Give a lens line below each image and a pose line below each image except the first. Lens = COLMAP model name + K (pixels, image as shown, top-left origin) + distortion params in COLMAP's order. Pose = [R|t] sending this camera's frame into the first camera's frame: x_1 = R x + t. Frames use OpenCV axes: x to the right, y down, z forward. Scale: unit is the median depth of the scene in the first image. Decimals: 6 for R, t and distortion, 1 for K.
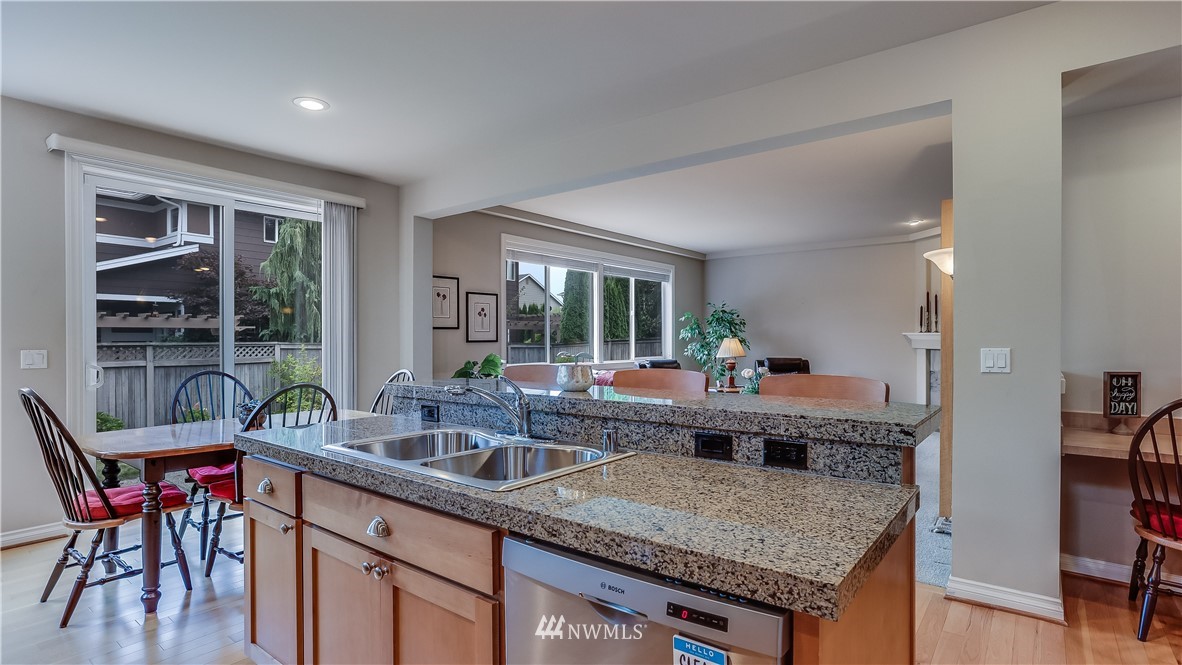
lens RADIAL K [[580.4, 0, 613.2], [0, 580.4, 341.5], [0, 0, 1]] dist [-0.023553, 0.000071]
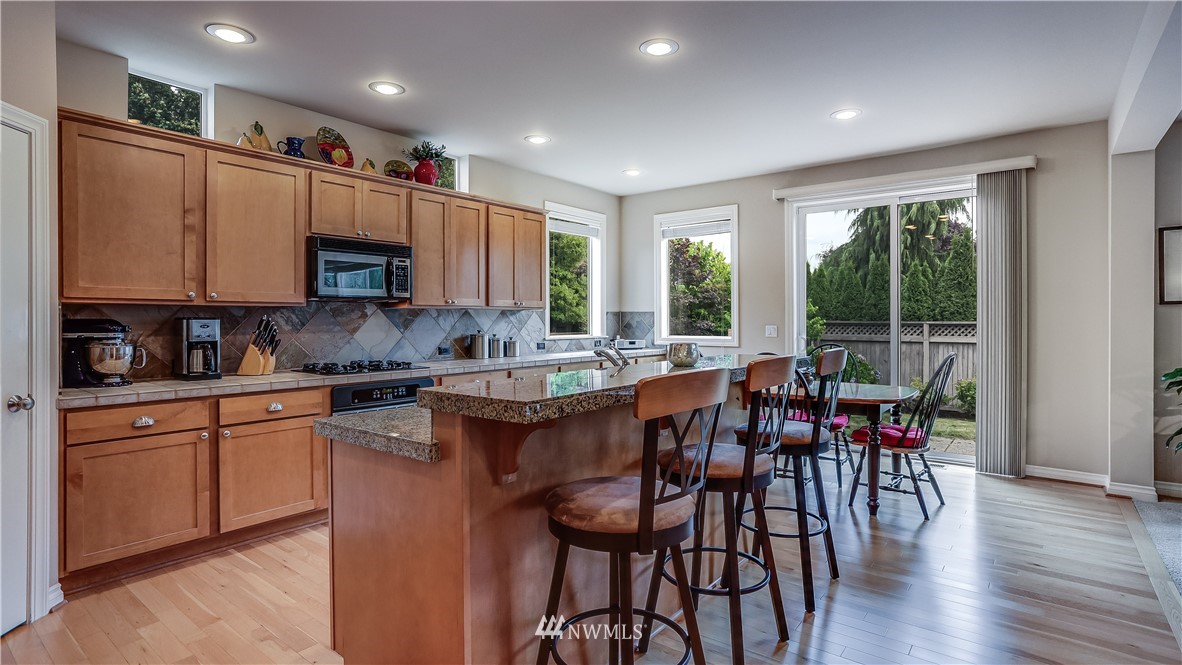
lens RADIAL K [[577.6, 0, 585.6], [0, 577.6, 320.5], [0, 0, 1]] dist [0.008811, 0.032354]
pose [[-0.013863, 0.004793, -0.999892, 0.512768], [-0.002868, 0.999984, 0.004833, -0.004385], [0.999900, 0.002935, -0.013849, 0.392532]]
